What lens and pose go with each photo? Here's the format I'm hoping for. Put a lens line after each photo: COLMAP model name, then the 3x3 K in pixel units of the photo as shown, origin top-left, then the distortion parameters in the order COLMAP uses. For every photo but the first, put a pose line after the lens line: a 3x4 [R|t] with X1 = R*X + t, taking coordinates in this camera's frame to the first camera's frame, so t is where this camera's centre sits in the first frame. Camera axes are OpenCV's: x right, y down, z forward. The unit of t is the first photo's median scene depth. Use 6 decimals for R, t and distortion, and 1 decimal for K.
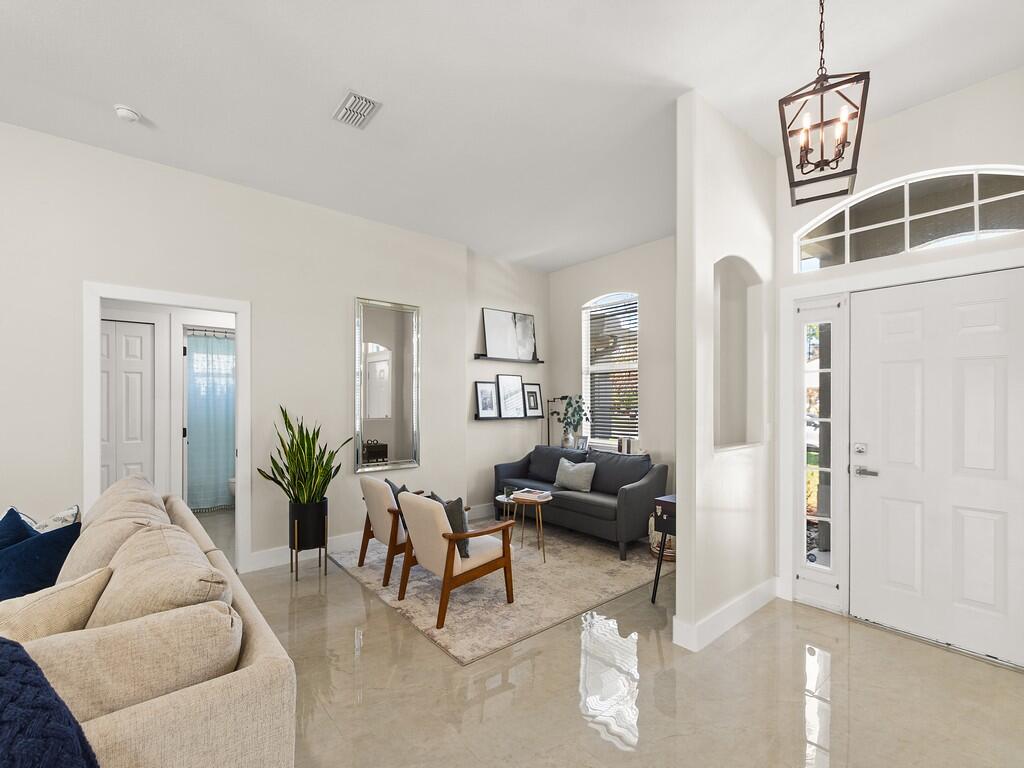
lens RADIAL K [[451.7, 0, 504.4], [0, 451.7, 402.4], [0, 0, 1]] dist [-0.000771, -0.000076]
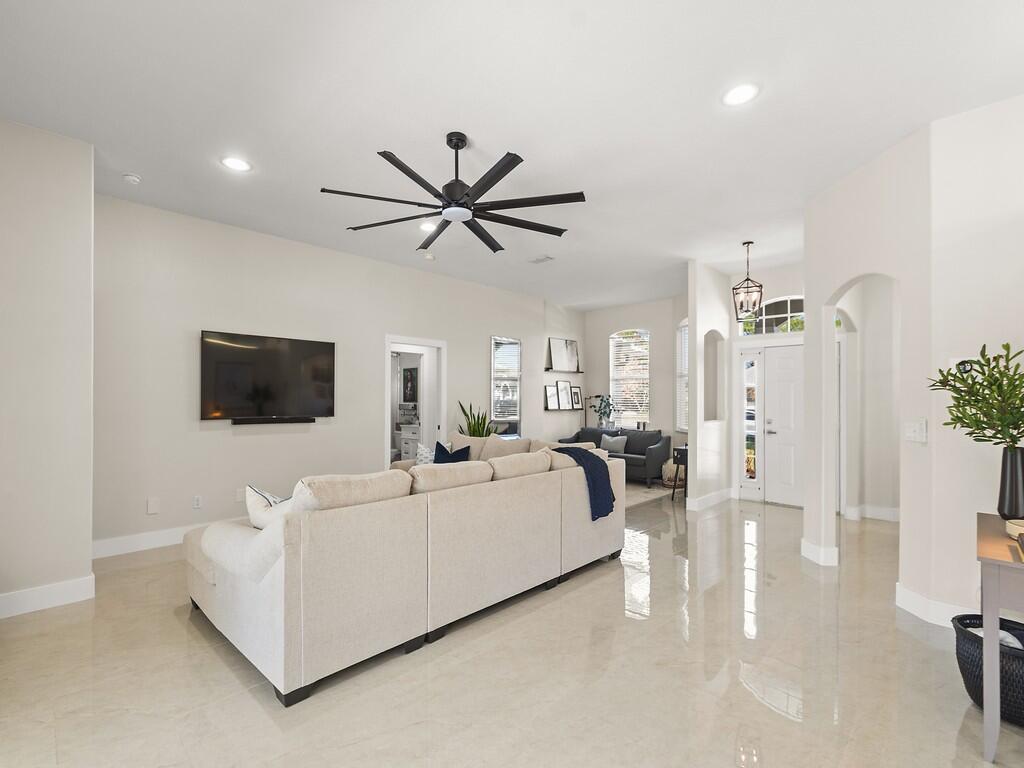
lens RADIAL K [[462.7, 0, 508.3], [0, 462.7, 394.7], [0, 0, 1]] dist [0.000161, -0.007666]
pose [[0.995451, 0.005572, 0.095115, -0.388960], [-0.004530, 0.999927, -0.011172, 0.003581], [-0.095171, 0.010690, 0.995404, -0.639119]]
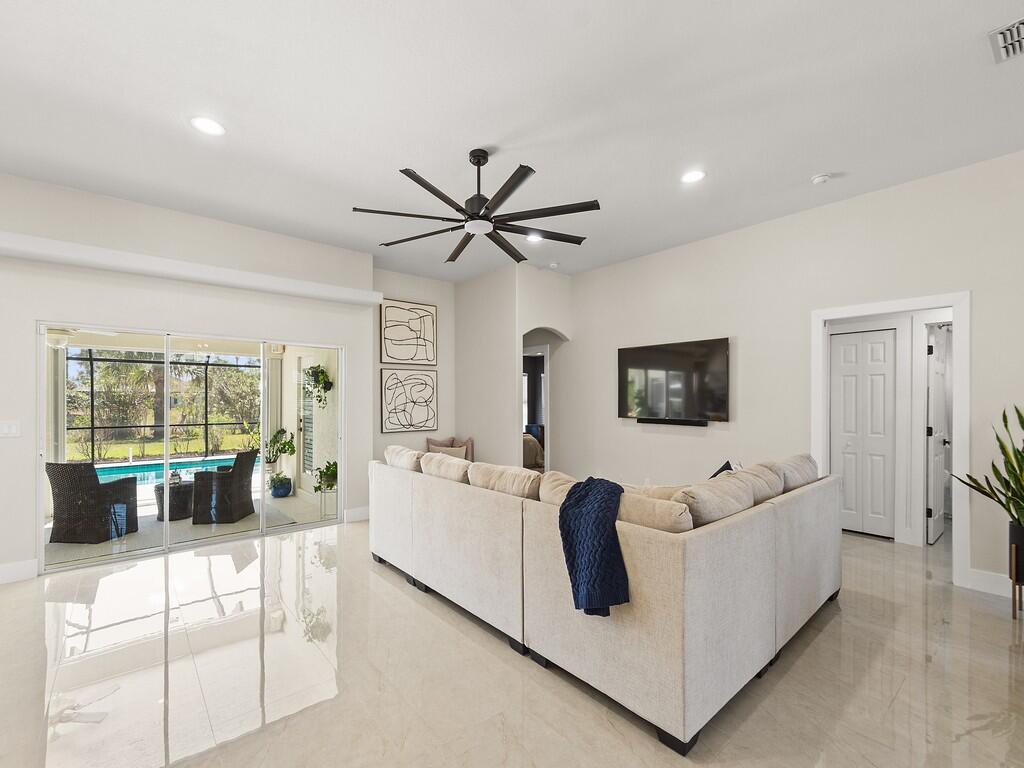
lens RADIAL K [[451.7, 0, 504.4], [0, 451.7, 402.4], [0, 0, 1]] dist [-0.000771, -0.000076]
pose [[0.014316, 0.006741, -0.999875, 0.260210], [-0.006575, 0.999956, 0.006648, 0.001489], [0.999876, 0.006479, 0.014359, 0.041144]]
